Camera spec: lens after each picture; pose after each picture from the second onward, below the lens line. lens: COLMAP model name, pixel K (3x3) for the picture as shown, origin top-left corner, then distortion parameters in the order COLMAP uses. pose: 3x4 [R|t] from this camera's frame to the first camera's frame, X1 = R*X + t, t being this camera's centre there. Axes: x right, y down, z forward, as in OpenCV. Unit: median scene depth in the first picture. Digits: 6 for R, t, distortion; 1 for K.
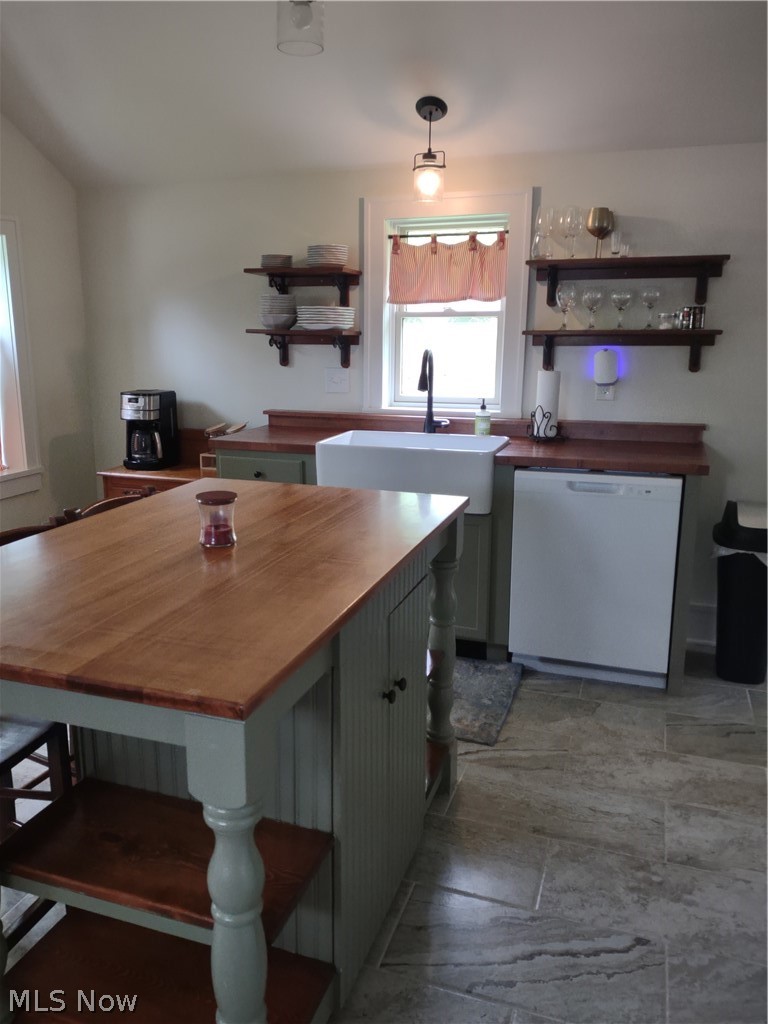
lens RADIAL K [[825.9, 0, 347.6], [0, 825.9, 513.1], [0, 0, 1]] dist [0.082647, -0.126813]
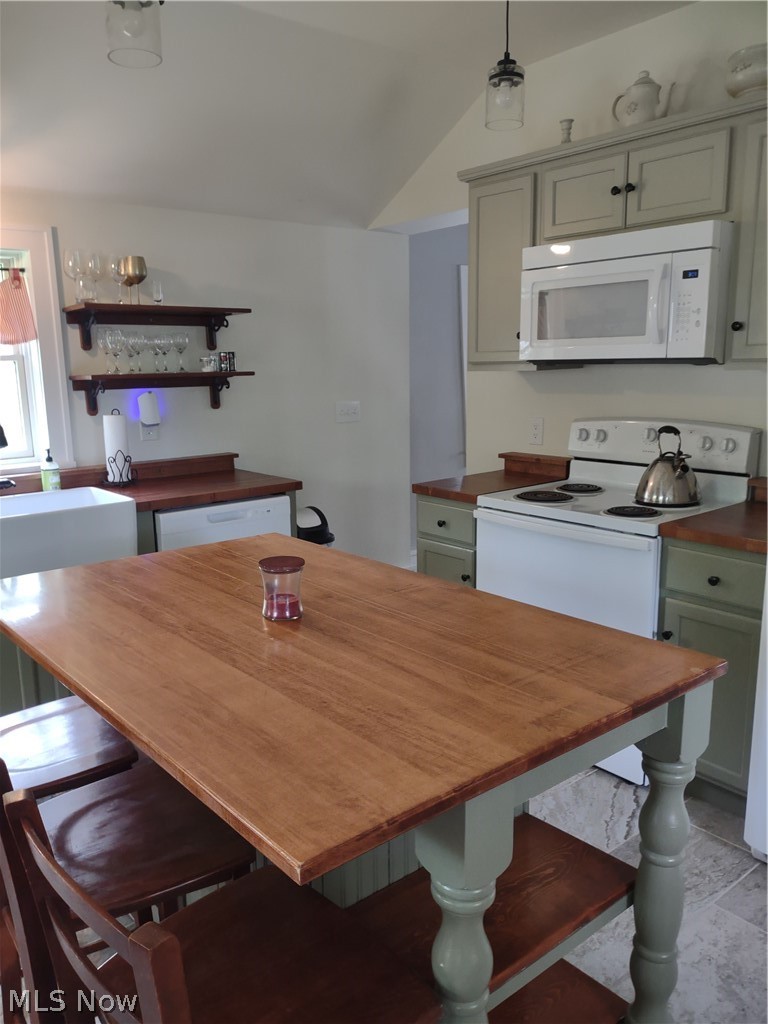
lens RADIAL K [[814.2, 0, 381.8], [0, 814.2, 531.6], [0, 0, 1]] dist [0.071613, -0.121608]
pose [[0.497722, -0.186299, 0.847092, -0.467380], [0.209475, 0.973567, 0.091034, -0.060971], [-0.841661, 0.132135, 0.523591, 0.251355]]
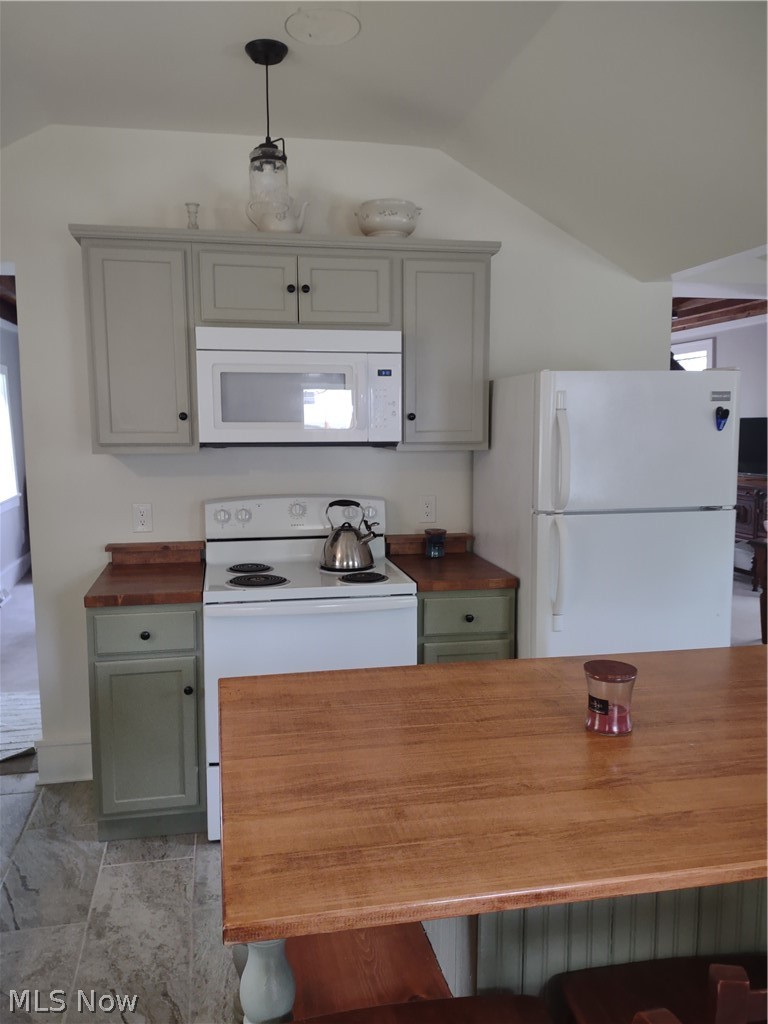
lens RADIAL K [[778.9, 0, 384.0], [0, 778.9, 512.0], [0, 0, 1]] dist [0.091071, -0.096965]
pose [[-0.530221, -0.095497, 0.842464, -0.377891], [0.194461, 0.953452, 0.230466, -0.217679], [-0.825258, 0.286025, -0.486970, 0.848517]]
